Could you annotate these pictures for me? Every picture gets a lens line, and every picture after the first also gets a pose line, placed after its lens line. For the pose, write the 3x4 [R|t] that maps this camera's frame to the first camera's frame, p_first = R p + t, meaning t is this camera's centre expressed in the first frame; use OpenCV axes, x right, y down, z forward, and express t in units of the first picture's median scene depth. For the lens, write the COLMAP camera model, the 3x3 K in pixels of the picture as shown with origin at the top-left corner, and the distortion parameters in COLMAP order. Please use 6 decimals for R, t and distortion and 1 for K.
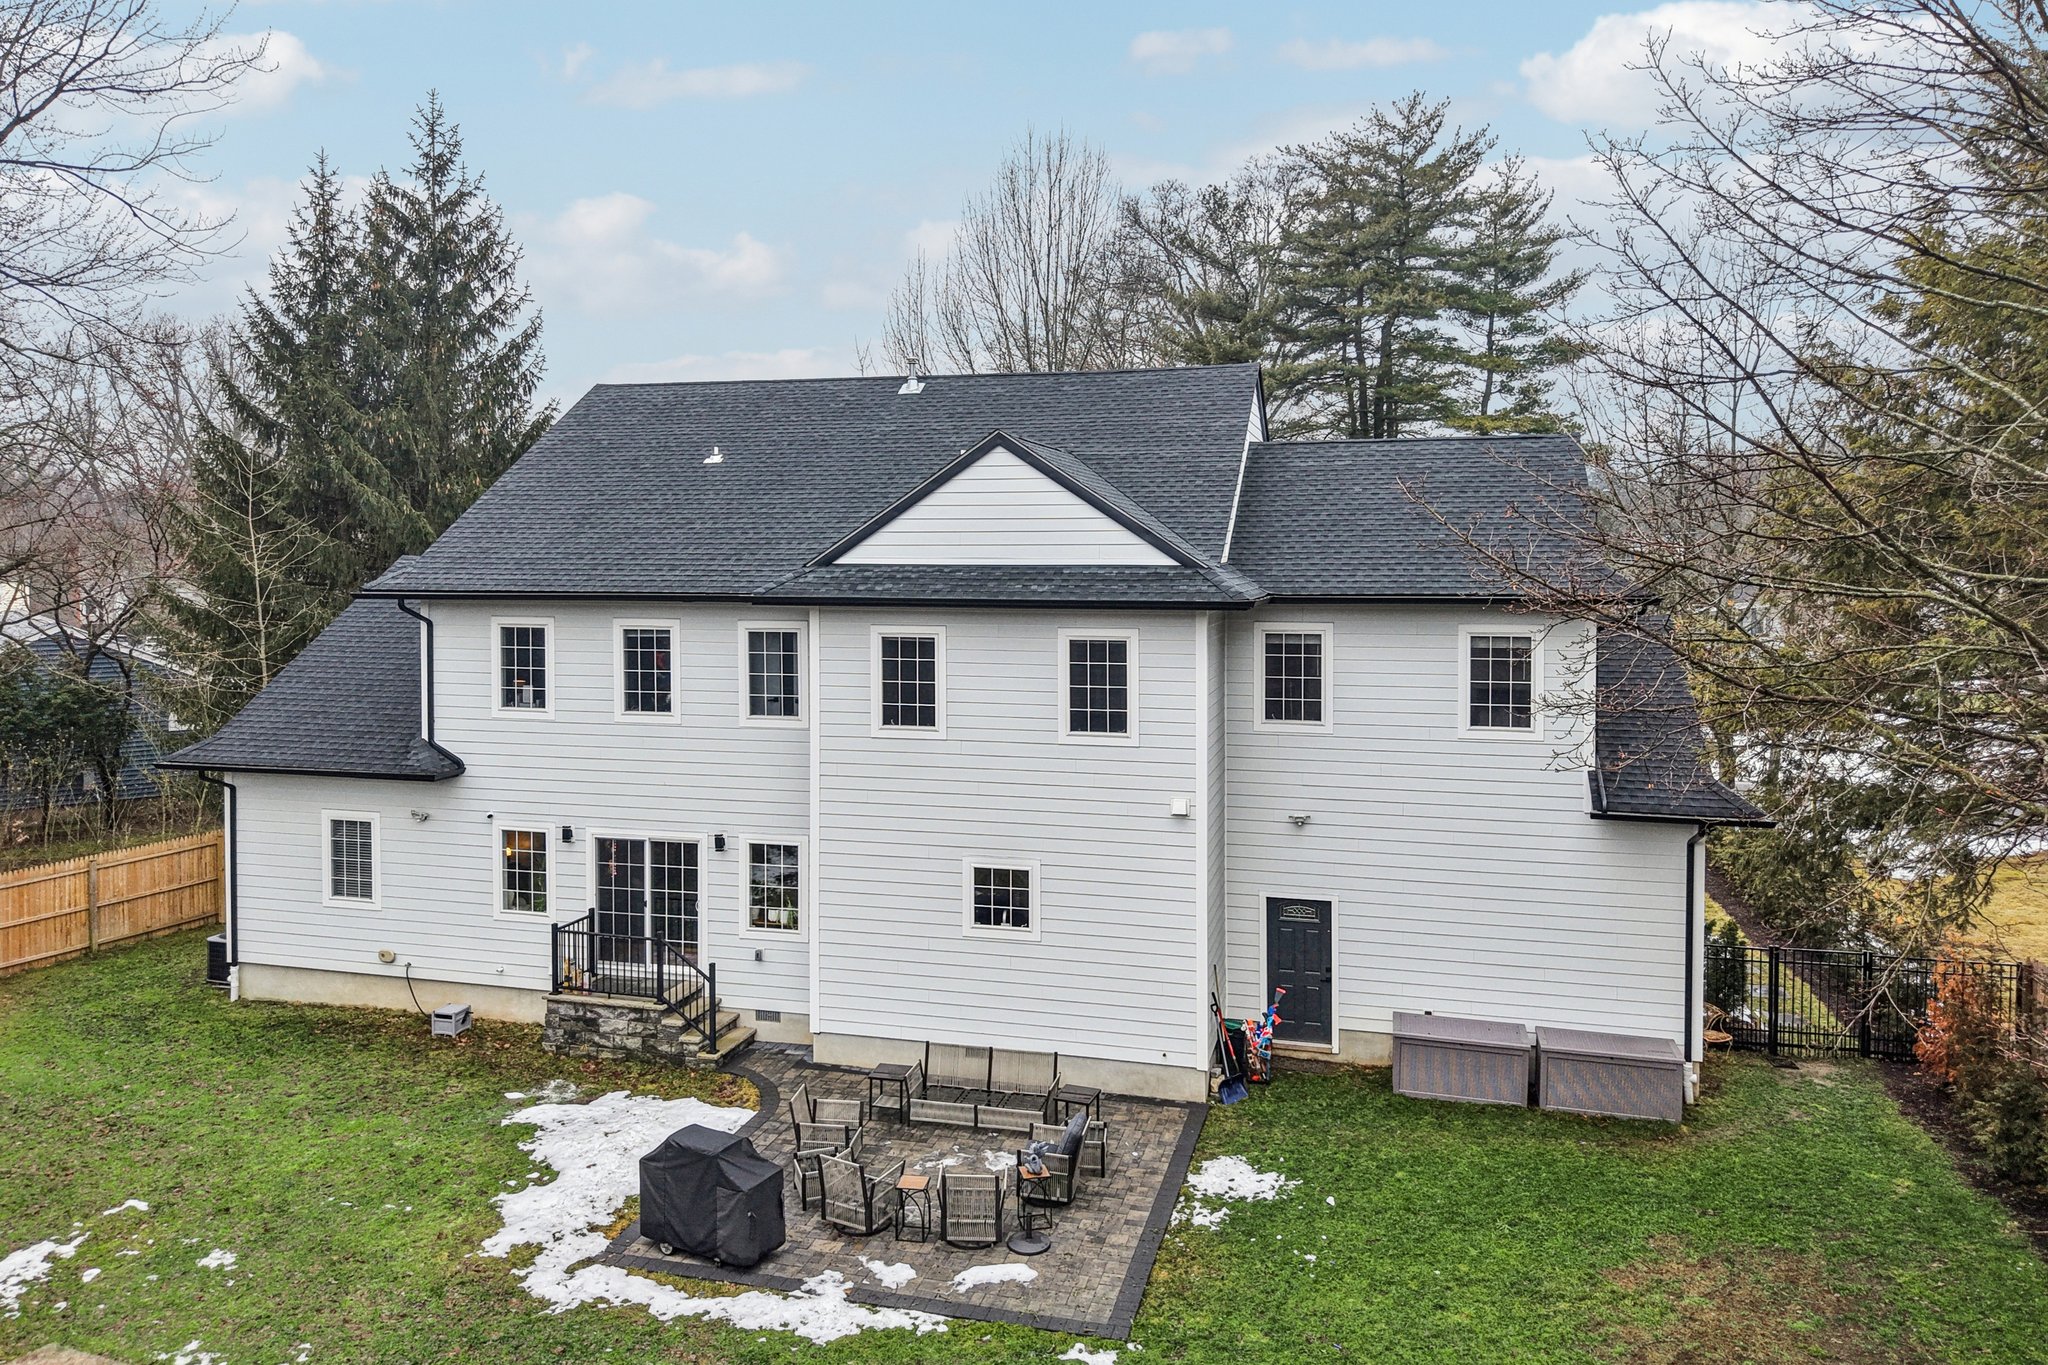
lens RADIAL K [[1438.2, 0, 1029.6], [0, 1438.2, 530.5], [0, 0, 1]] dist [0.001212, -0.001987]
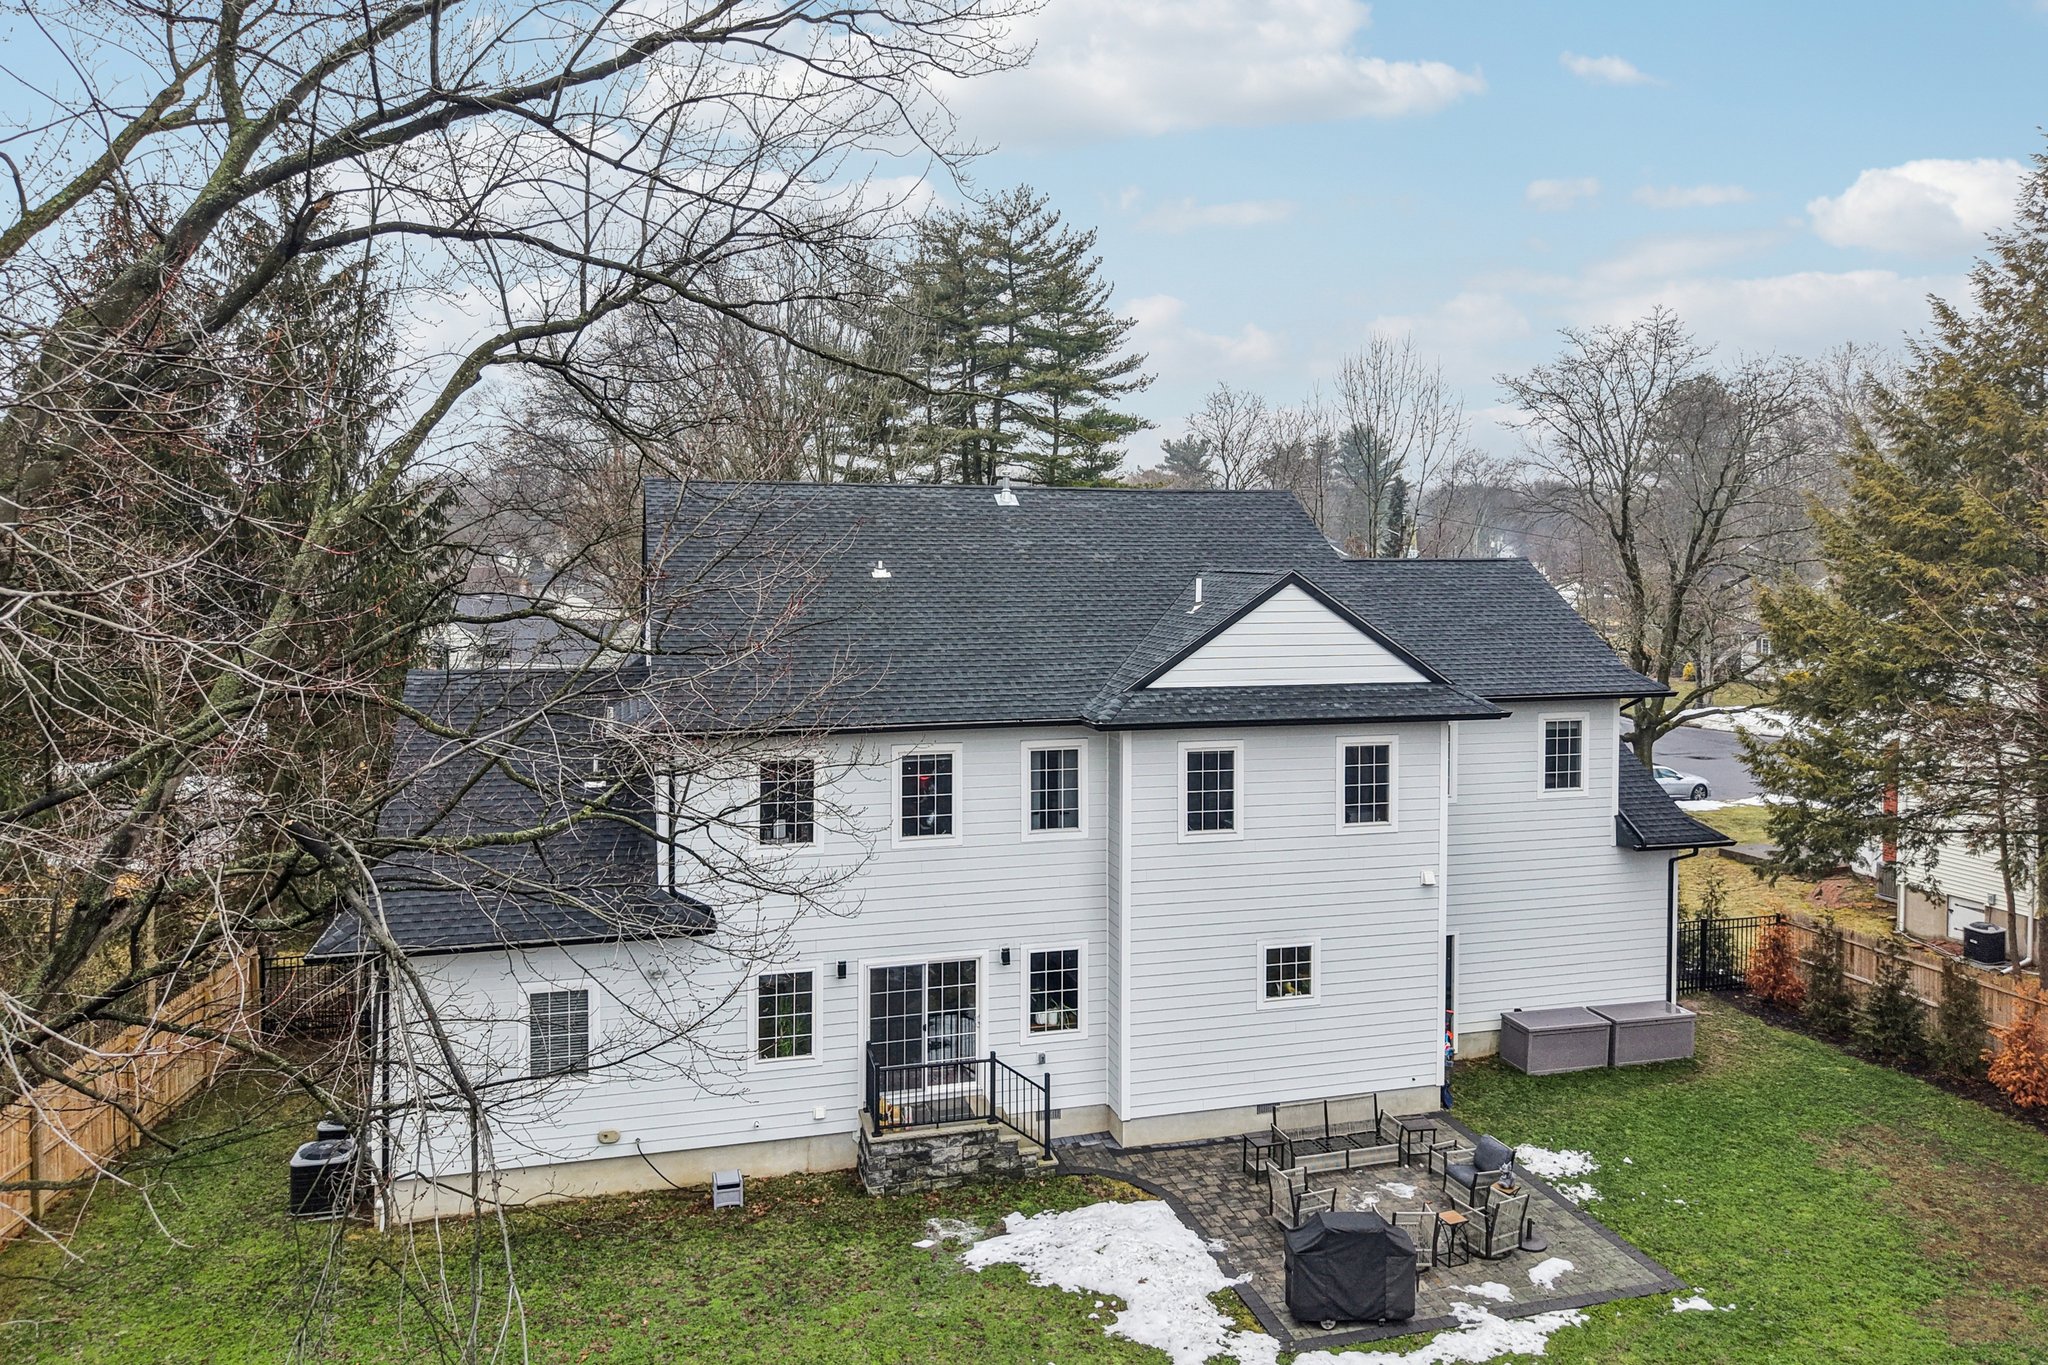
lens RADIAL K [[1438.2, 0, 1029.6], [0, 1438.2, 530.5], [0, 0, 1]] dist [0.001212, -0.001987]
pose [[0.853362, 0.010218, 0.521219, -0.792388], [-0.011986, 0.999928, 0.000020, -0.097233], [-0.521182, -0.006265, 0.853423, 0.113222]]
